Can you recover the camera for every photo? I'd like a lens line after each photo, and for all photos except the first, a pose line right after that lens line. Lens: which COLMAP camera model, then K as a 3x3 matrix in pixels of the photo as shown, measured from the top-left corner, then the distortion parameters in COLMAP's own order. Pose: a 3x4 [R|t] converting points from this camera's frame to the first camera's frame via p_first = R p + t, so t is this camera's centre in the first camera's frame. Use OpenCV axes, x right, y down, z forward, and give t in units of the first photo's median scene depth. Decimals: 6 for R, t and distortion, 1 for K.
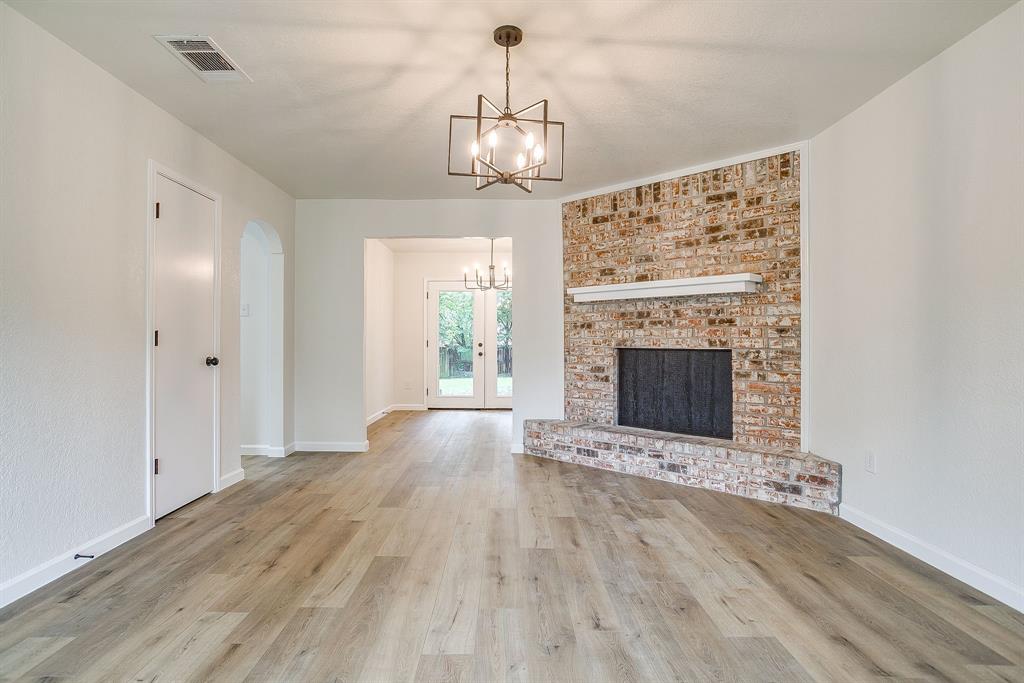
lens RADIAL K [[505.1, 0, 502.3], [0, 505.1, 339.2], [0, 0, 1]] dist [-0.055920, 0.032067]
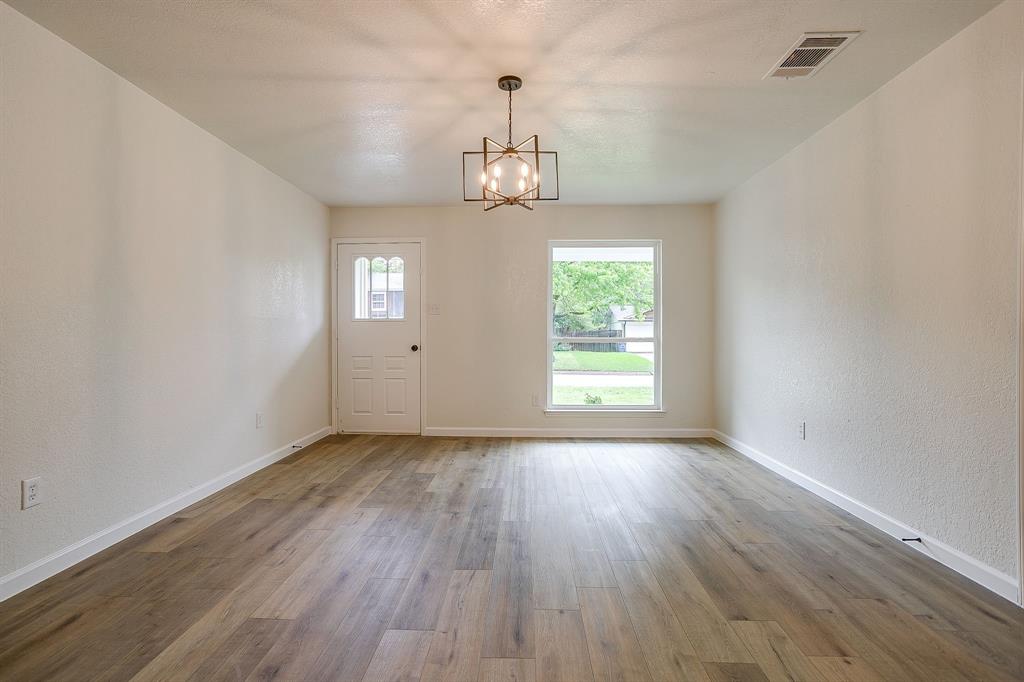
lens RADIAL K [[505.9, 0, 507.7], [0, 505.9, 338.8], [0, 0, 1]] dist [-0.057518, 0.031814]
pose [[-0.999549, -0.000341, 0.030043, -0.011046], [-0.000194, 0.999988, 0.004908, 0.004040], [-0.030044, 0.004900, -0.999537, 1.235591]]
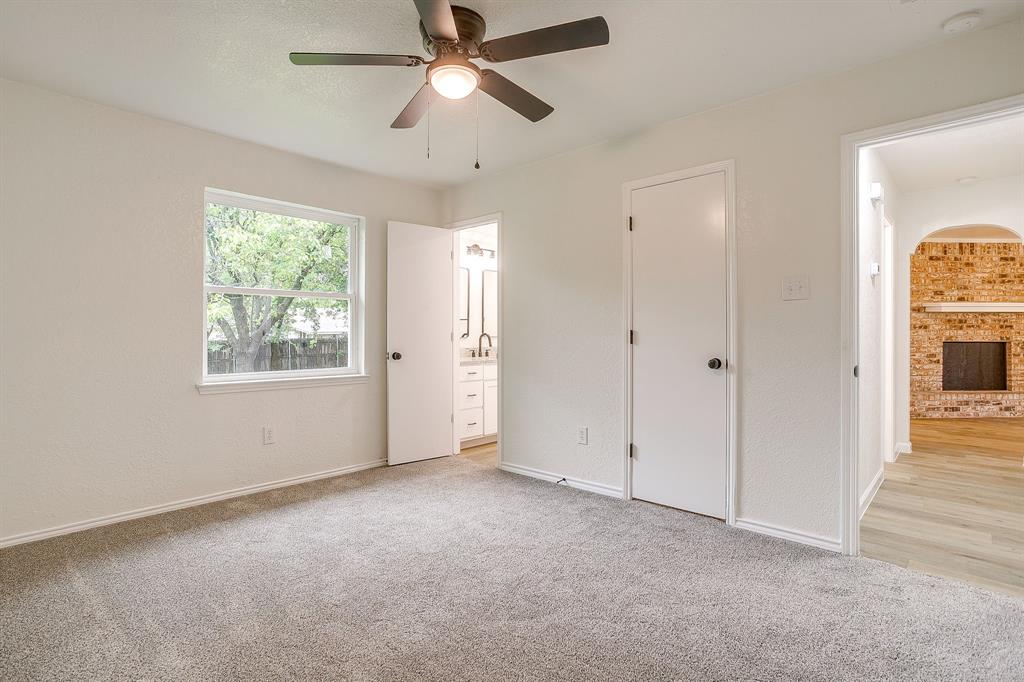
lens RADIAL K [[505.9, 0, 507.7], [0, 505.9, 338.8], [0, 0, 1]] dist [-0.057518, 0.031814]
pose [[0.677799, 0.000024, 0.735247, -2.067140], [-0.000202, 1.000000, 0.000153, 0.009467], [-0.735247, -0.000252, 0.677799, 1.079366]]
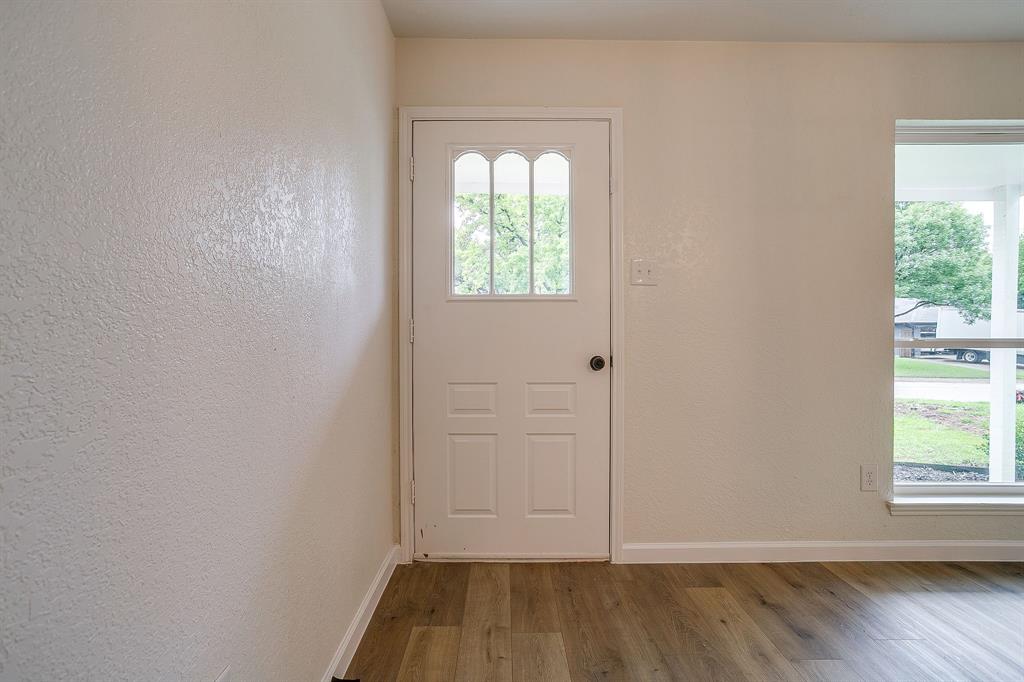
lens RADIAL K [[505.9, 0, 507.7], [0, 505.9, 338.8], [0, 0, 1]] dist [-0.057518, 0.031814]
pose [[-0.999800, 0.000741, -0.019972, 0.397049], [0.000536, 0.999947, 0.010248, 0.001103], [0.019979, 0.010236, -0.999748, 0.466541]]
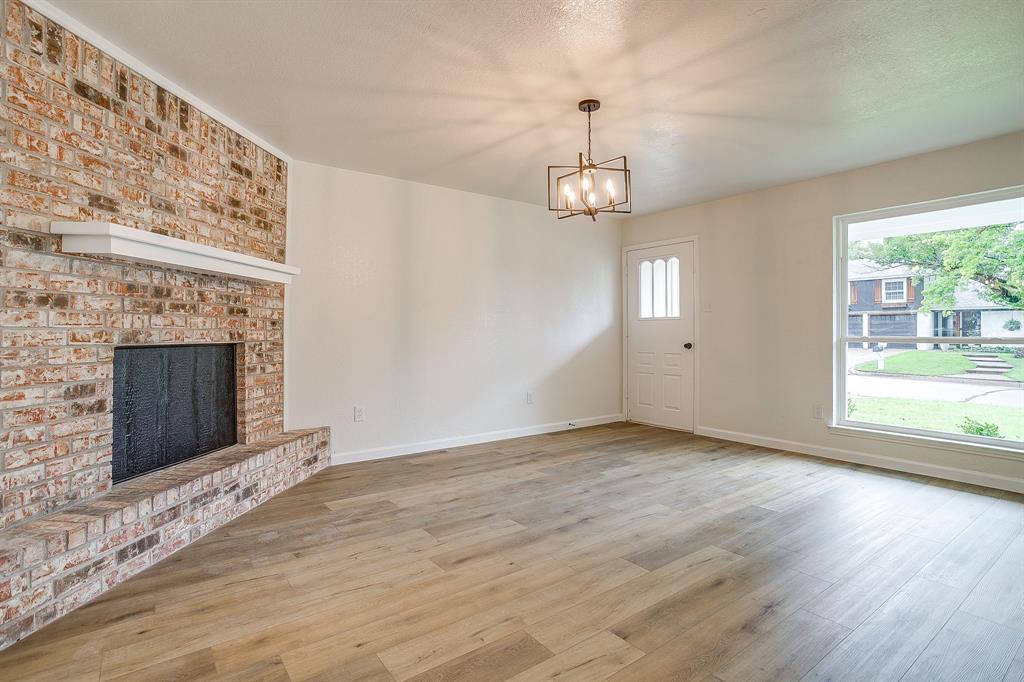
lens RADIAL K [[507.4, 0, 498.5], [0, 507.4, 330.8], [0, 0, 1]] dist [-0.049583, 0.029833]
pose [[-0.591535, 0.002612, 0.806275, -0.519375], [-0.002277, 0.999985, -0.004910, 0.002357], [-0.806276, -0.004741, -0.591521, 1.110428]]
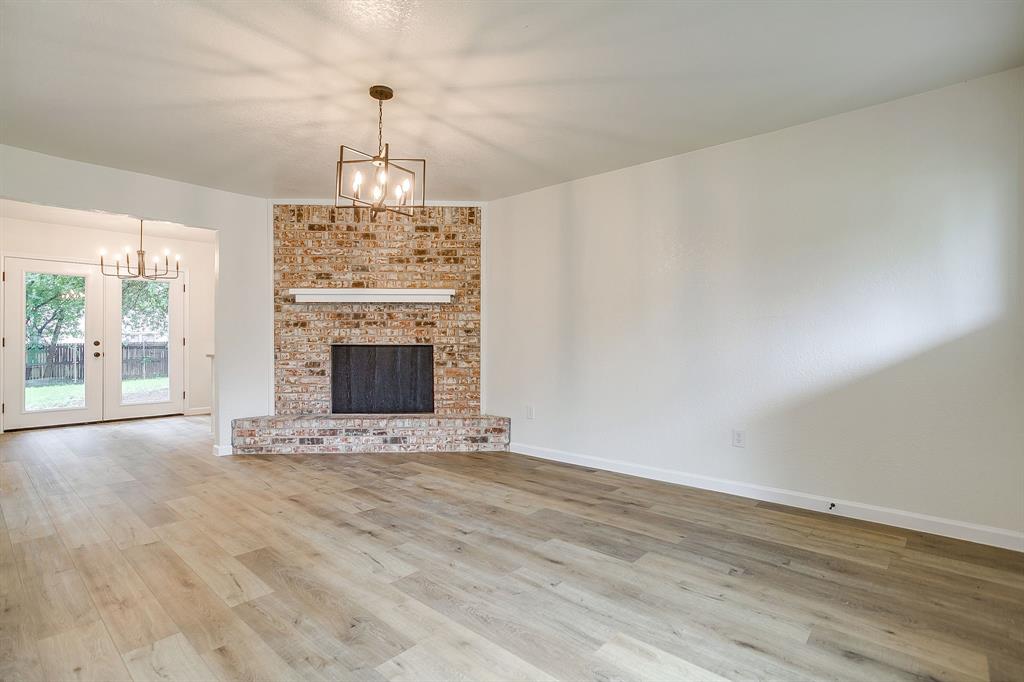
lens RADIAL K [[504.1, 0, 505.3], [0, 504.1, 339.9], [0, 0, 1]] dist [-0.083011, 0.068411]
pose [[0.664876, -0.002450, 0.746950, -0.392329], [-0.002431, 0.999982, 0.005444, -0.000589], [-0.746950, -0.005436, 0.664858, -0.030206]]
